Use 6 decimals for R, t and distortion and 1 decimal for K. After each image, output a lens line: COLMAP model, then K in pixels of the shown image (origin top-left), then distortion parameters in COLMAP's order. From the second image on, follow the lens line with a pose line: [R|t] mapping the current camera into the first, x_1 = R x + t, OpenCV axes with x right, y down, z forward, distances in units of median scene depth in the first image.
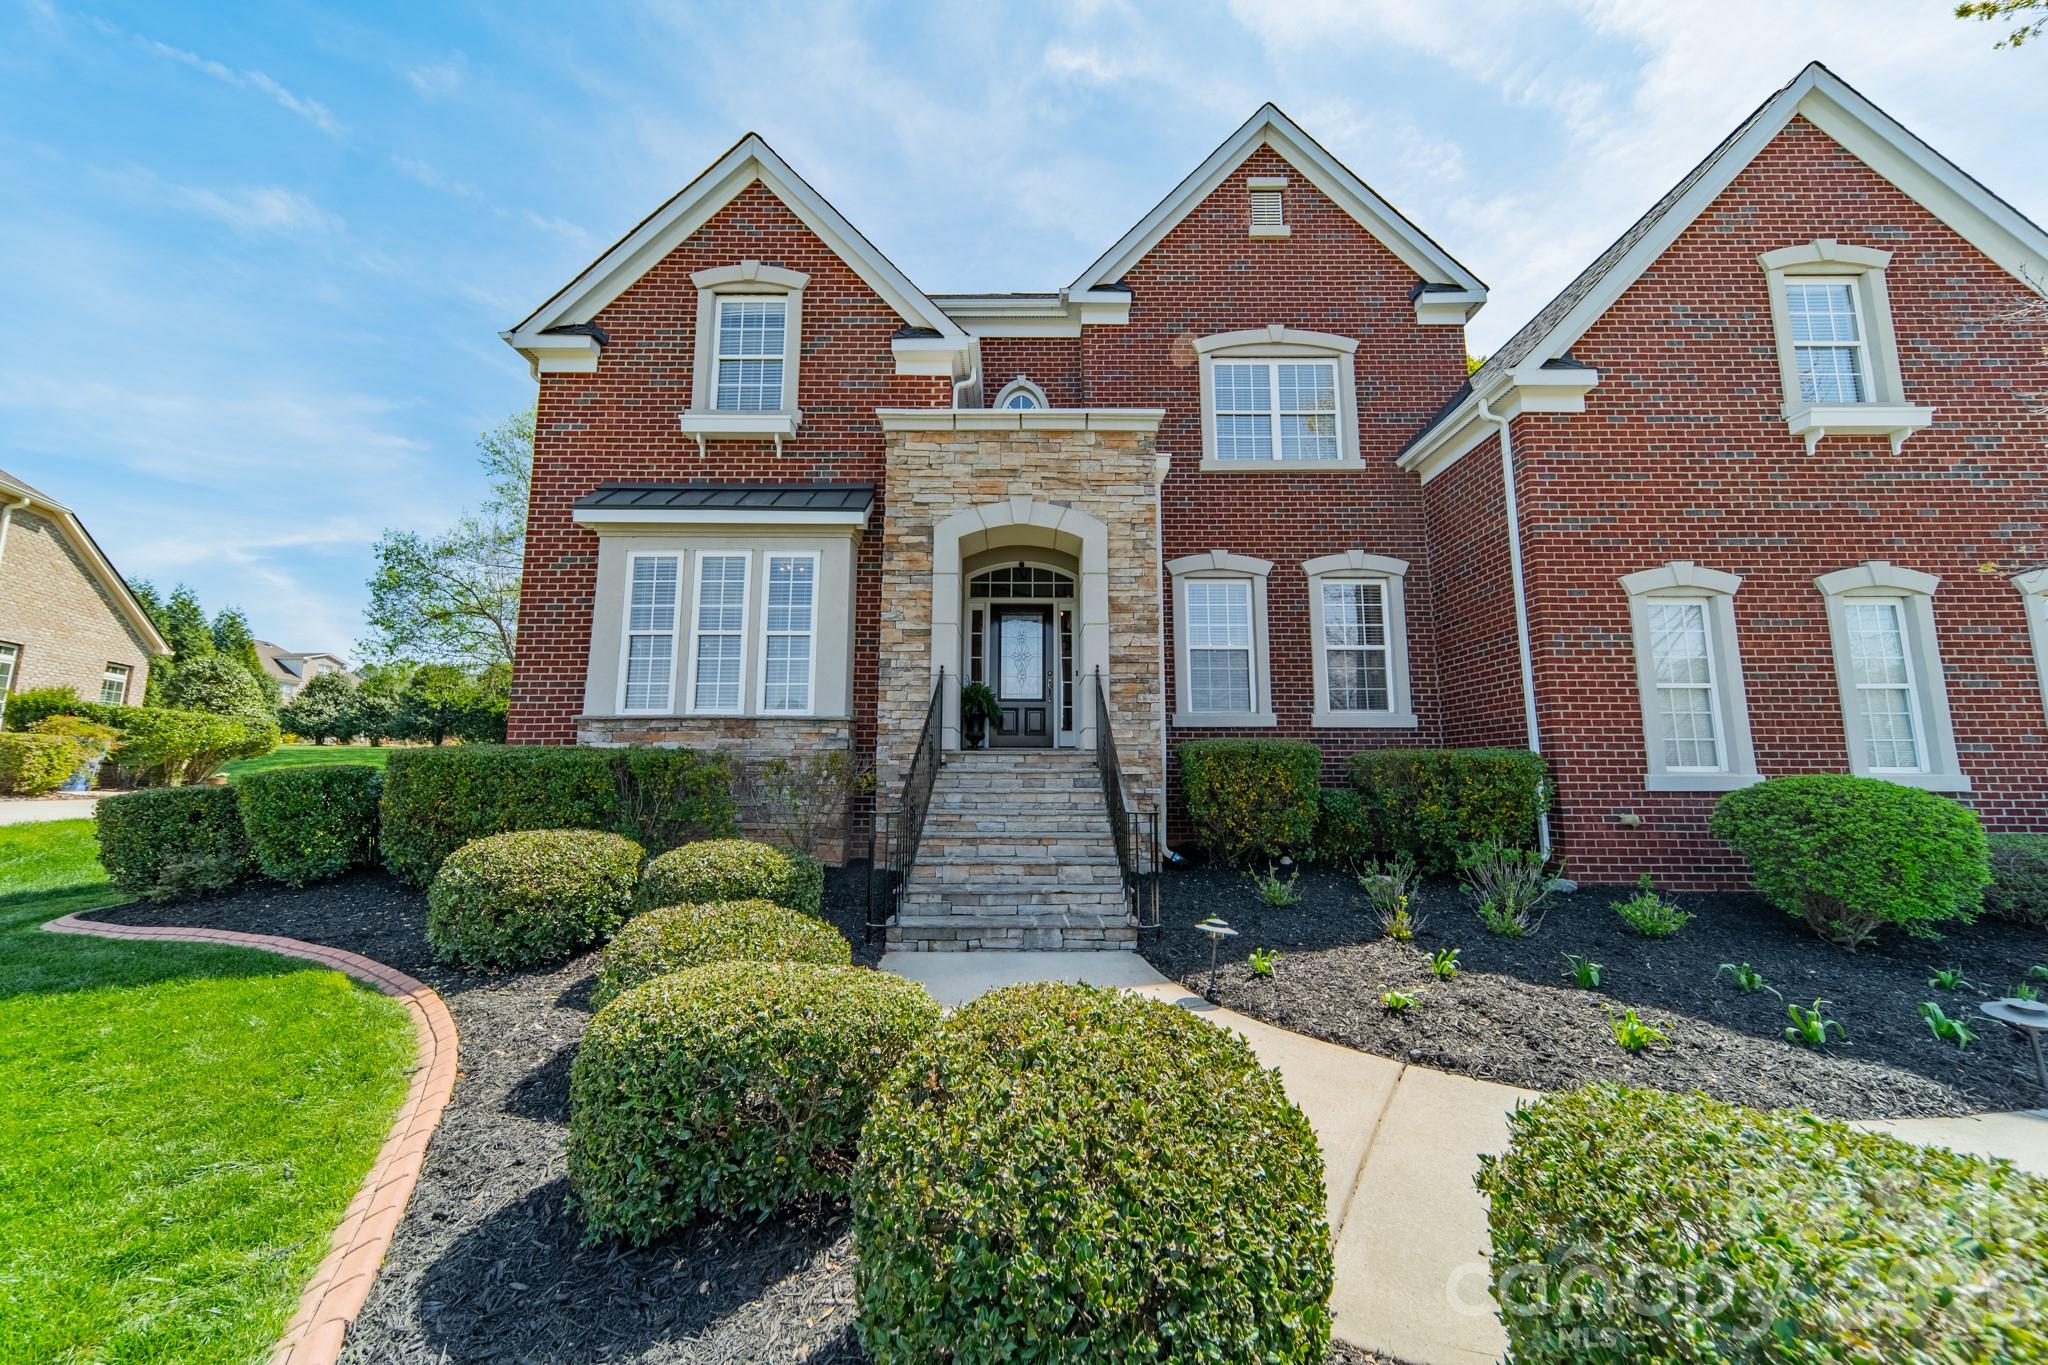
lens RADIAL K [[721.3, 0, 1031.9], [0, 721.3, 680.9], [0, 0, 1]] dist [0.007133, -0.000009]
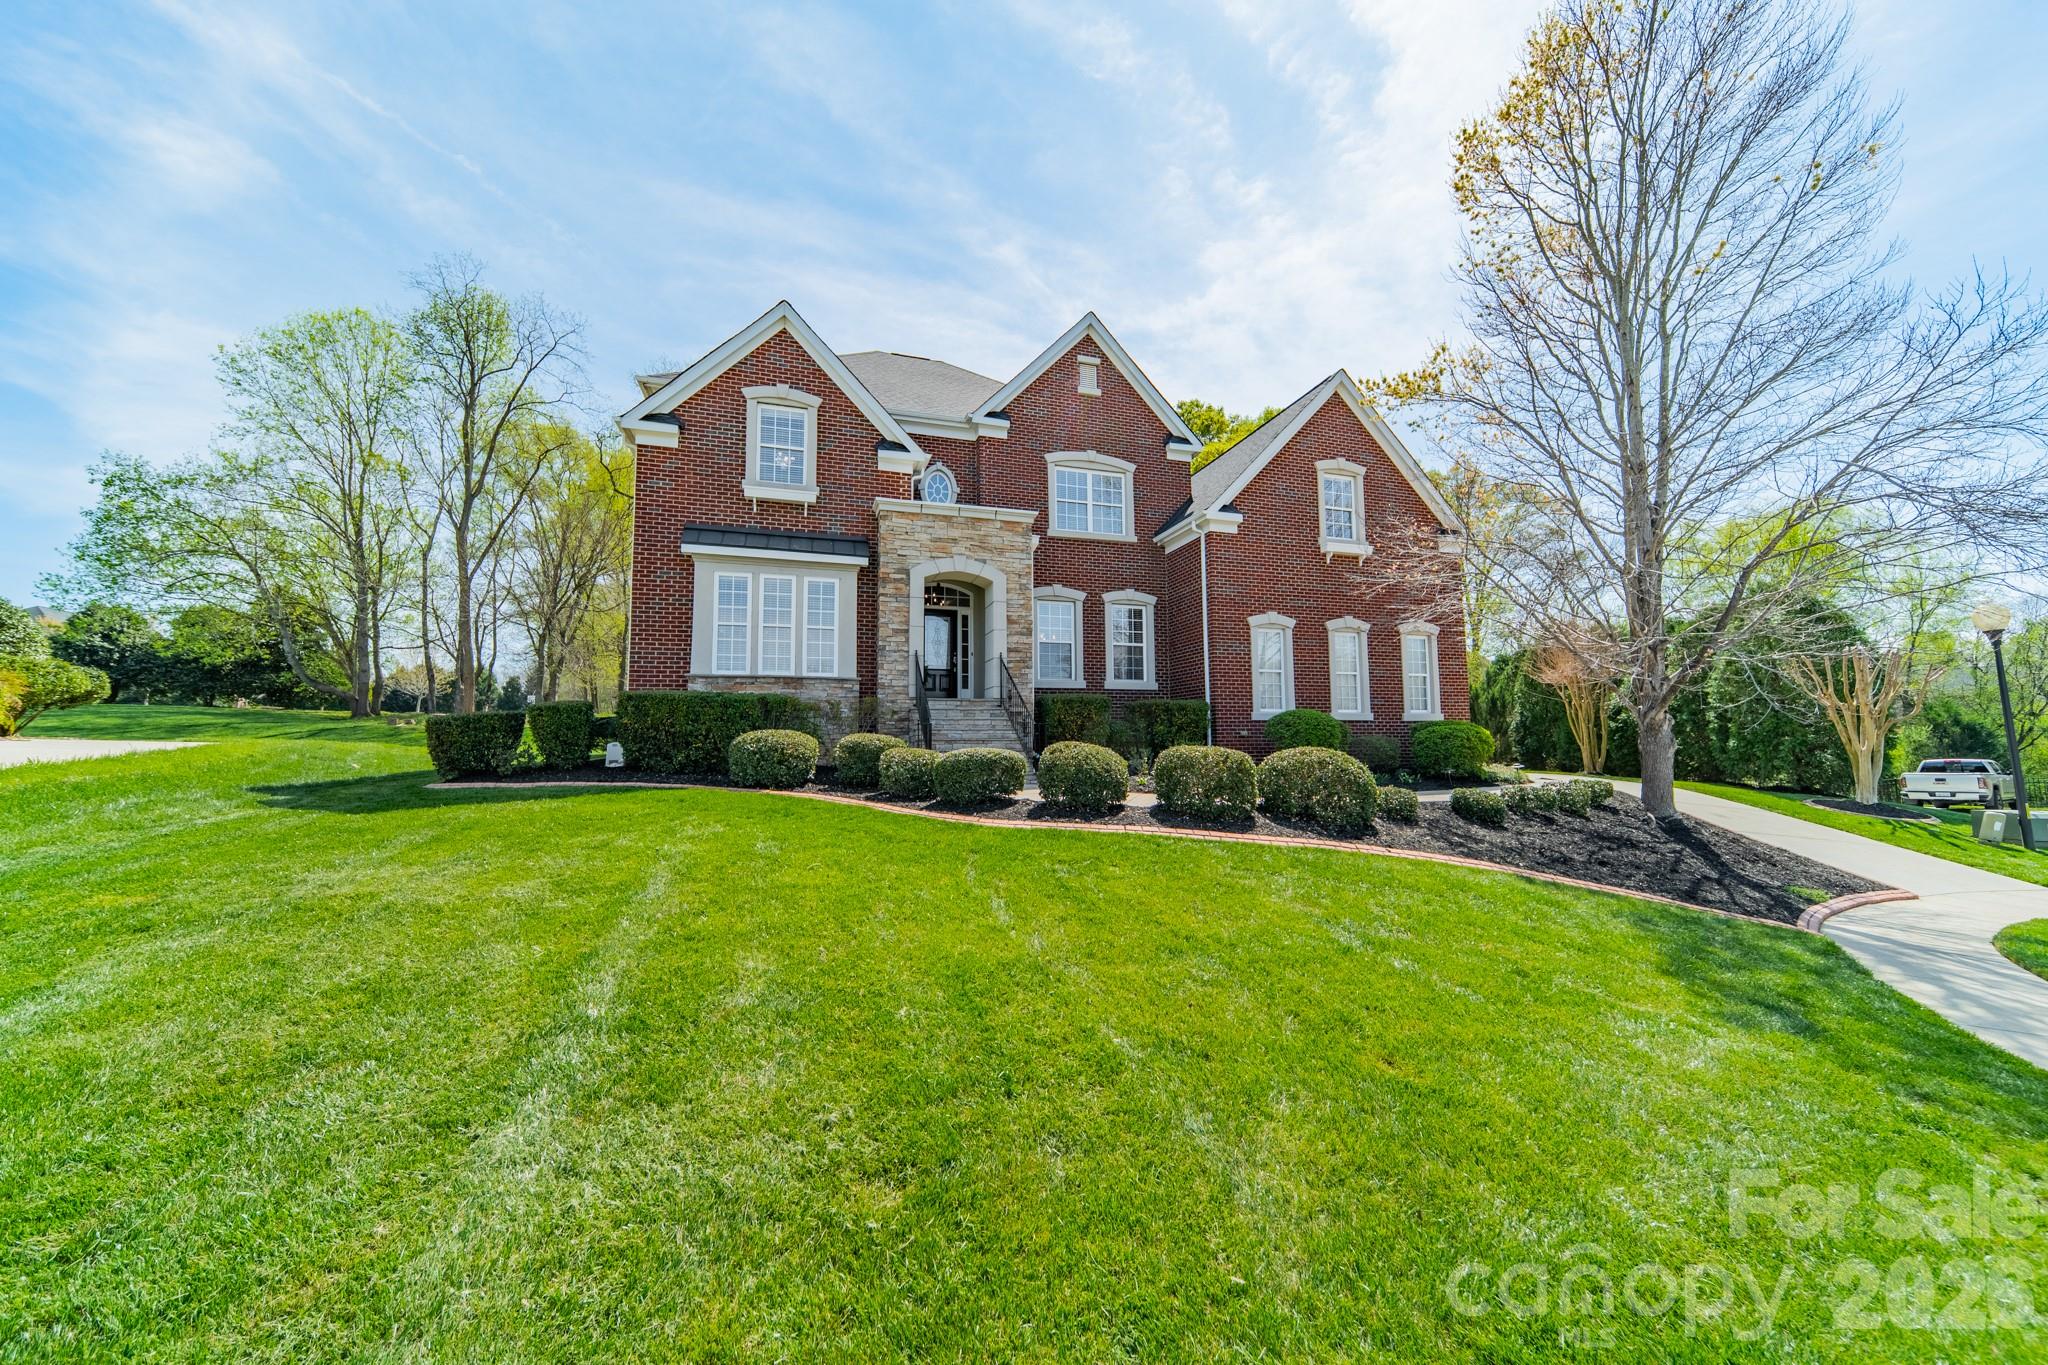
lens RADIAL K [[721.3, 0, 1031.9], [0, 721.3, 680.9], [0, 0, 1]] dist [0.007133, -0.000009]
pose [[0.954496, 0.018104, 0.297673, -0.341642], [-0.031990, 0.998612, 0.041840, -0.026340], [-0.296503, -0.049458, 0.953751, -0.703577]]
